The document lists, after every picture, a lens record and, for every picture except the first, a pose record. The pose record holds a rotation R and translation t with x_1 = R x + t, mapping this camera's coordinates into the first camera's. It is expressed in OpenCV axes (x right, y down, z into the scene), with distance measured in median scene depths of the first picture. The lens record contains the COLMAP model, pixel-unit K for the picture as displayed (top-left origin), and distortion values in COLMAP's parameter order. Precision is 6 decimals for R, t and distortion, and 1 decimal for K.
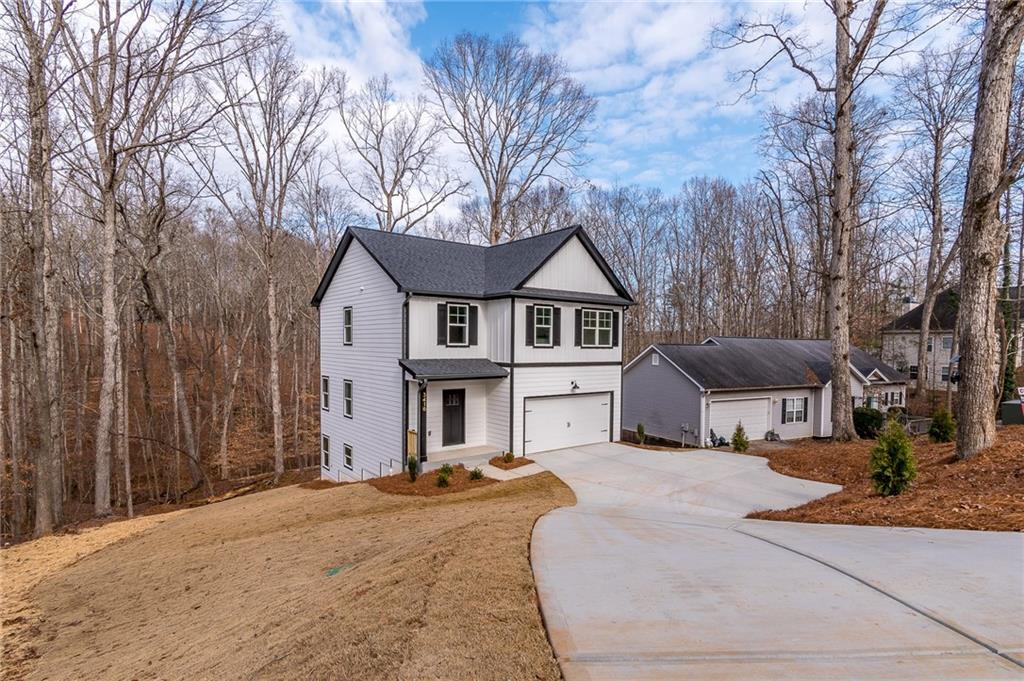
lens RADIAL K [[499.8, 0, 503.3], [0, 499.8, 342.9], [0, 0, 1]] dist [-0.000640, -0.000103]
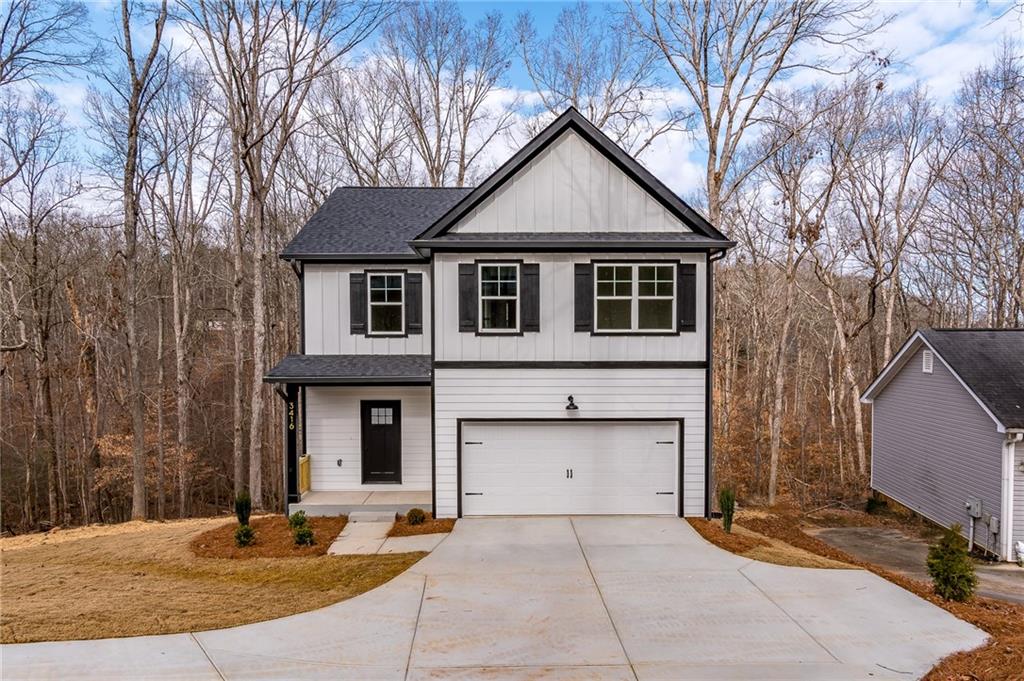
lens RADIAL K [[576.2, 0, 505.8], [0, 576.2, 353.4], [0, 0, 1]] dist [0.004487, -0.005525]
pose [[0.806267, -0.006742, -0.591513, 0.481488], [0.012046, 0.999915, 0.005023, 0.027509], [0.591428, -0.011175, 0.806280, 0.470647]]
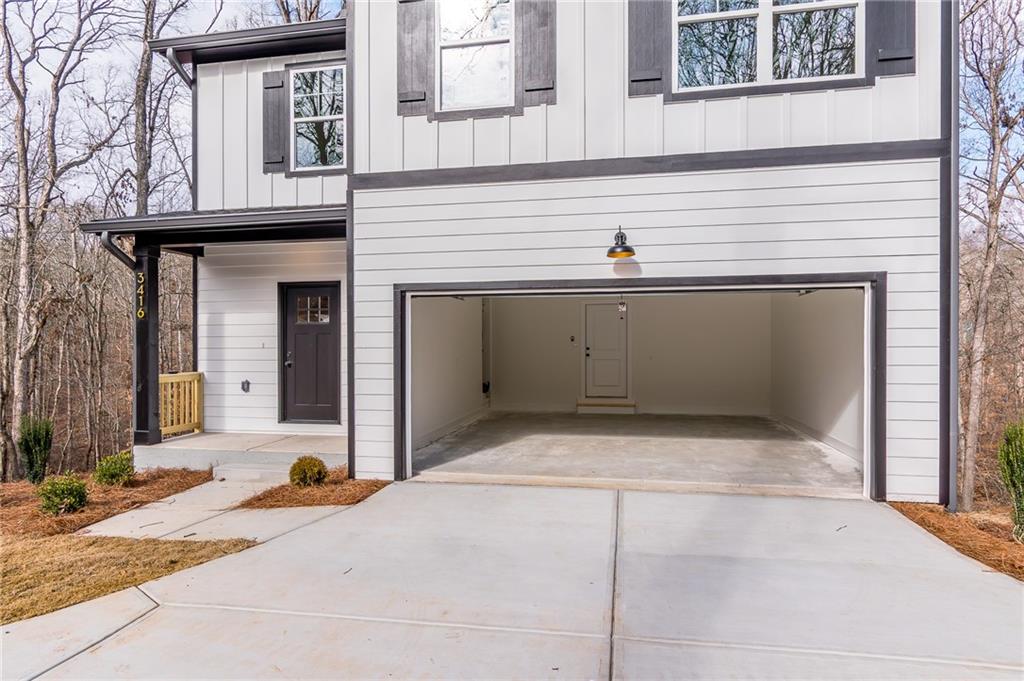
lens RADIAL K [[576.2, 0, 518.1], [0, 576.2, 342.2], [0, 0, 1]] dist [0.004487, -0.005525]
pose [[0.676920, -0.016298, -0.735876, 0.339805], [0.012987, 0.999864, -0.010199, 0.144015], [0.735942, -0.002653, 0.677040, 0.797961]]
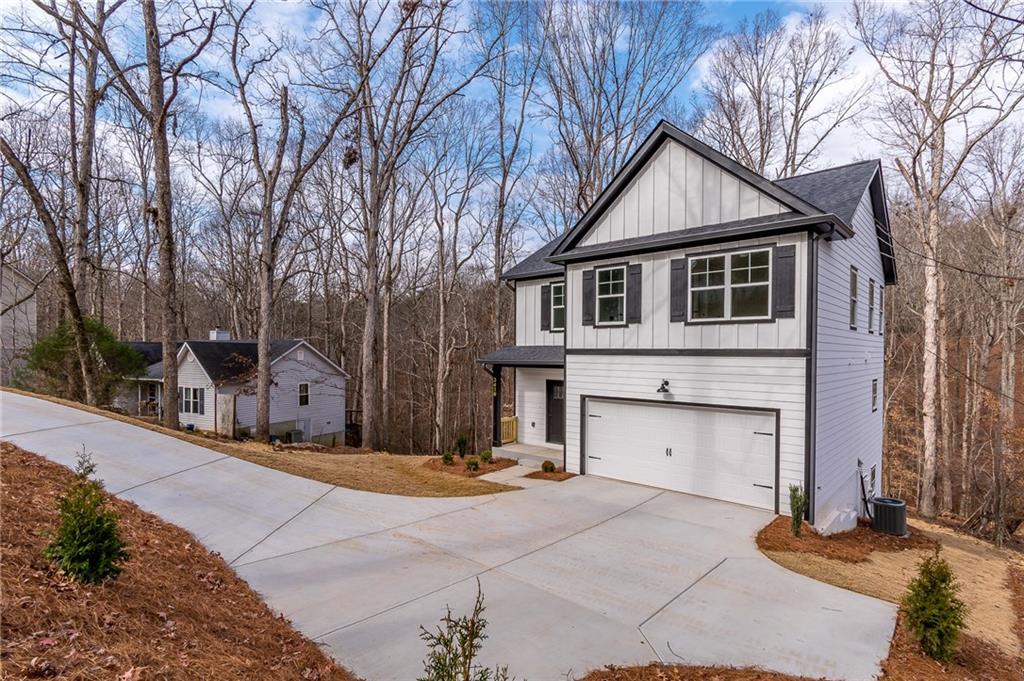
lens RADIAL K [[499.8, 0, 518.0], [0, 499.8, 351.9], [0, 0, 1]] dist [-0.000640, -0.000103]
pose [[0.202195, -0.011588, -0.979277, 0.732145], [-0.000982, 0.999927, -0.012035, 0.052349], [0.979345, 0.003395, 0.202169, 0.739326]]
